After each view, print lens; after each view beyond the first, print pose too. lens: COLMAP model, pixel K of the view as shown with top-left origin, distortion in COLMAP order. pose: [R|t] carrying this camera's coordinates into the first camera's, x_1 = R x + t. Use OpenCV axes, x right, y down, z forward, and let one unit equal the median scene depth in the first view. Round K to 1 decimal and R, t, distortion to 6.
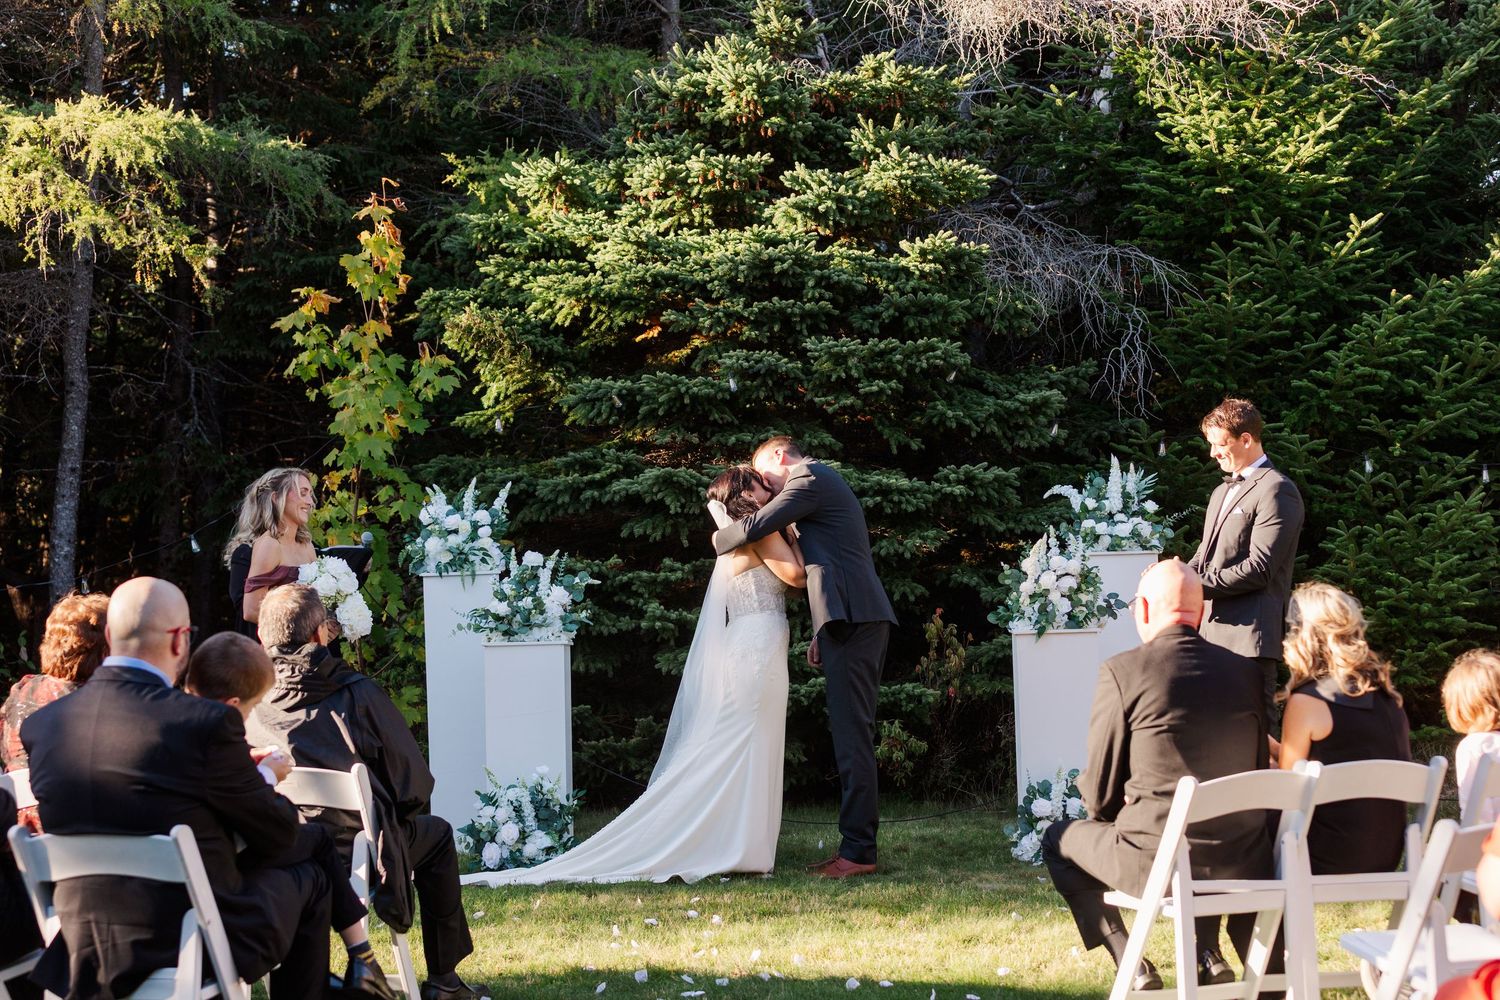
lens RADIAL K [[3192.5, 0, 838.8], [0, 3192.5, 499.9], [0, 0, 1]] dist [0.568099, 0.078150]
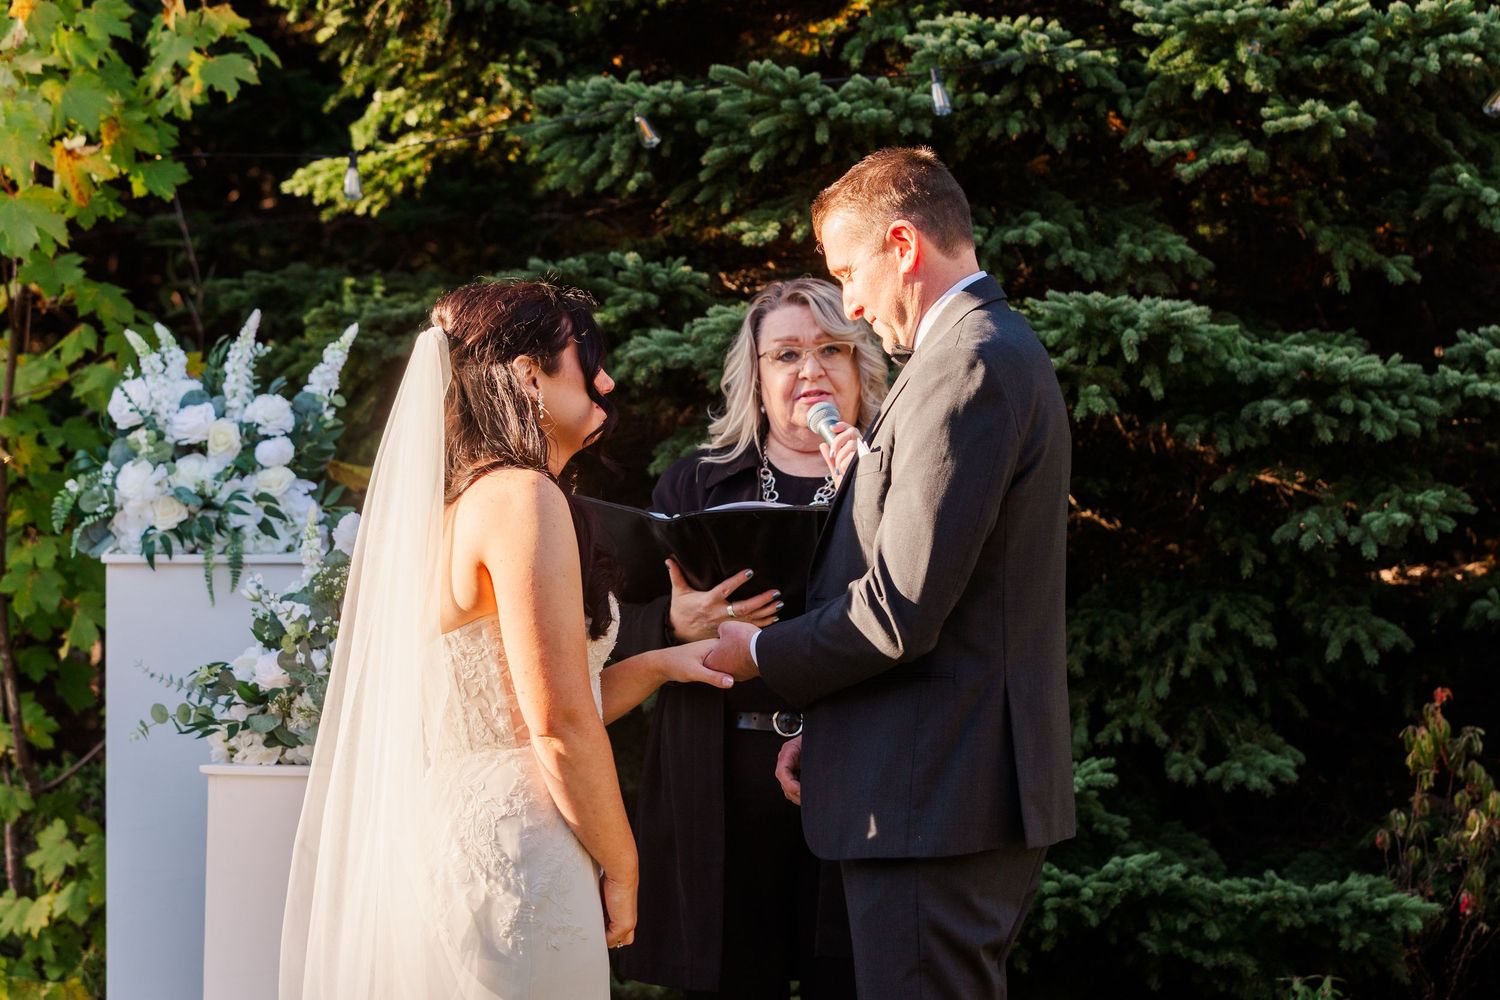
lens RADIAL K [[4222.5, 0, 856.4], [0, 4222.5, 501.6], [0, 0, 1]] dist [-0.024109, -0.007102]
pose [[0.996852, 0.039801, -0.068577, -0.005976], [-0.037925, 0.998876, 0.028446, -0.001113], [0.069632, -0.025755, 0.997240, 0.481704]]
